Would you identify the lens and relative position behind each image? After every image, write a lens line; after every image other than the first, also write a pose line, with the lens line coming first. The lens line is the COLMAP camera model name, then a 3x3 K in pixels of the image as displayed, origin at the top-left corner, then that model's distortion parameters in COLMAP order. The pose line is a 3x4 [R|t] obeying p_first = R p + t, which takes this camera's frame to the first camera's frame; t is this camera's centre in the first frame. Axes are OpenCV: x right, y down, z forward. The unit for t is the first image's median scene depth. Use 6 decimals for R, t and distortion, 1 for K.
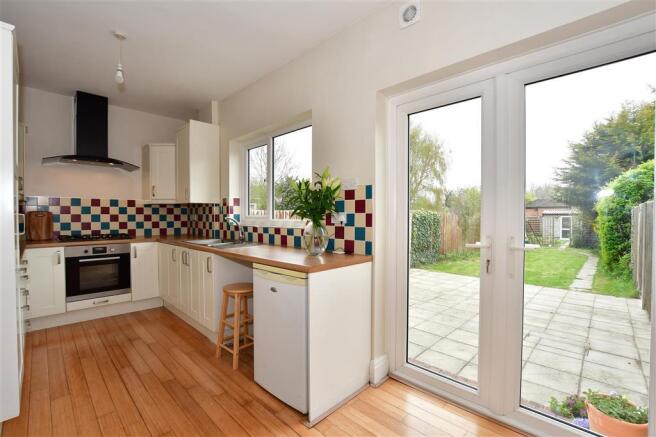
lens RADIAL K [[286.9, 0, 328.0], [0, 286.9, 218.5], [0, 0, 1]] dist [-0.032120, 0.008472]
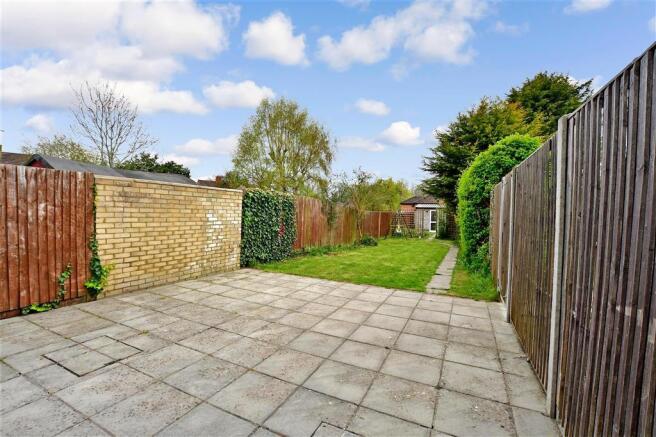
lens RADIAL K [[285.5, 0, 328.0], [0, 285.5, 218.5], [0, 0, 1]] dist [0.000052, -0.000002]
pose [[0.943949, 0.011901, 0.329877, 0.104401], [-0.017745, 0.999734, 0.014709, 0.014668], [-0.329615, -0.019739, 0.943909, 0.107051]]
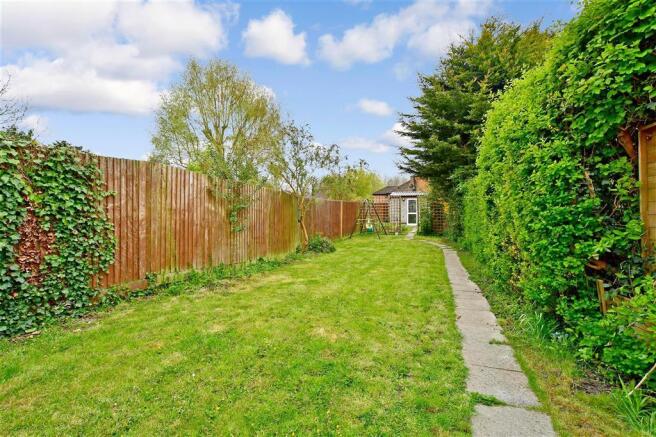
lens RADIAL K [[285.5, 0, 328.0], [0, 285.5, 218.5], [0, 0, 1]] dist [0.000052, -0.000002]
pose [[0.911898, -0.023975, 0.409716, 0.235187], [0.011187, 0.999373, 0.033580, 0.020621], [-0.410264, -0.026037, 0.911595, 0.289425]]
